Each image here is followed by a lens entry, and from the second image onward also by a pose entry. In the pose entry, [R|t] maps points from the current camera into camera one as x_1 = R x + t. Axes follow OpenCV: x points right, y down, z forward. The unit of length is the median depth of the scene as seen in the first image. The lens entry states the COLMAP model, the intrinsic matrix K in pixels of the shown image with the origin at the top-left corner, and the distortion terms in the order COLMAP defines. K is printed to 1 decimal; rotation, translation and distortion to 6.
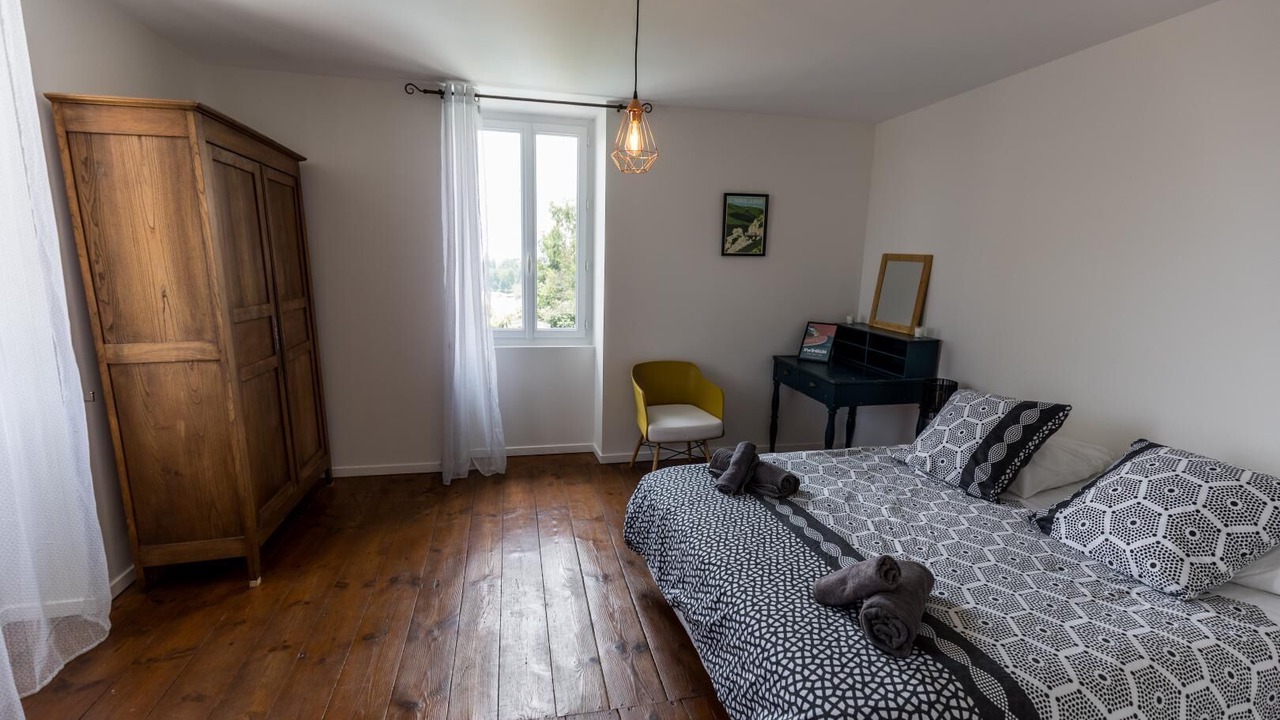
lens RADIAL K [[555.3, 0, 646.0], [0, 555.3, 361.5], [0, 0, 1]] dist [0.002427, -0.000018]
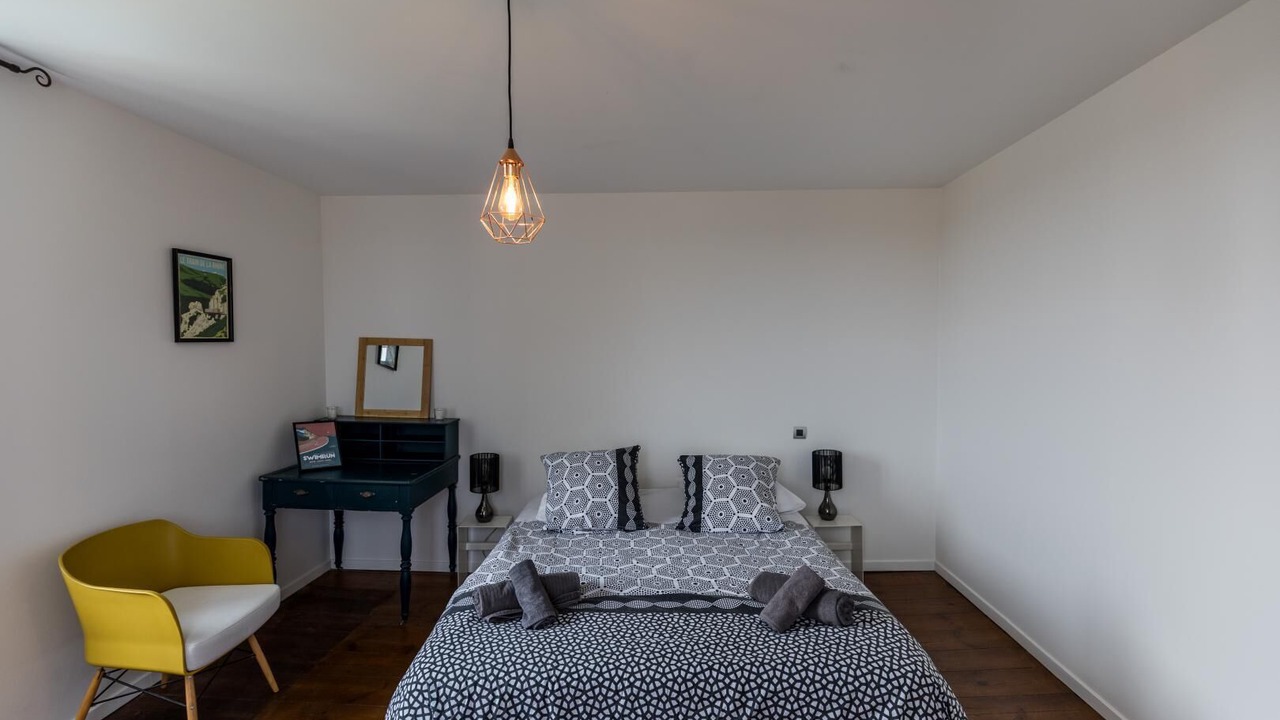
lens RADIAL K [[555.3, 0, 646.0], [0, 555.3, 361.5], [0, 0, 1]] dist [0.002427, -0.000018]
pose [[0.299716, -0.048971, 0.952771, -0.330408], [0.178124, 0.983993, -0.005457, -0.069458], [-0.937252, 0.171347, 0.303641, 0.302925]]
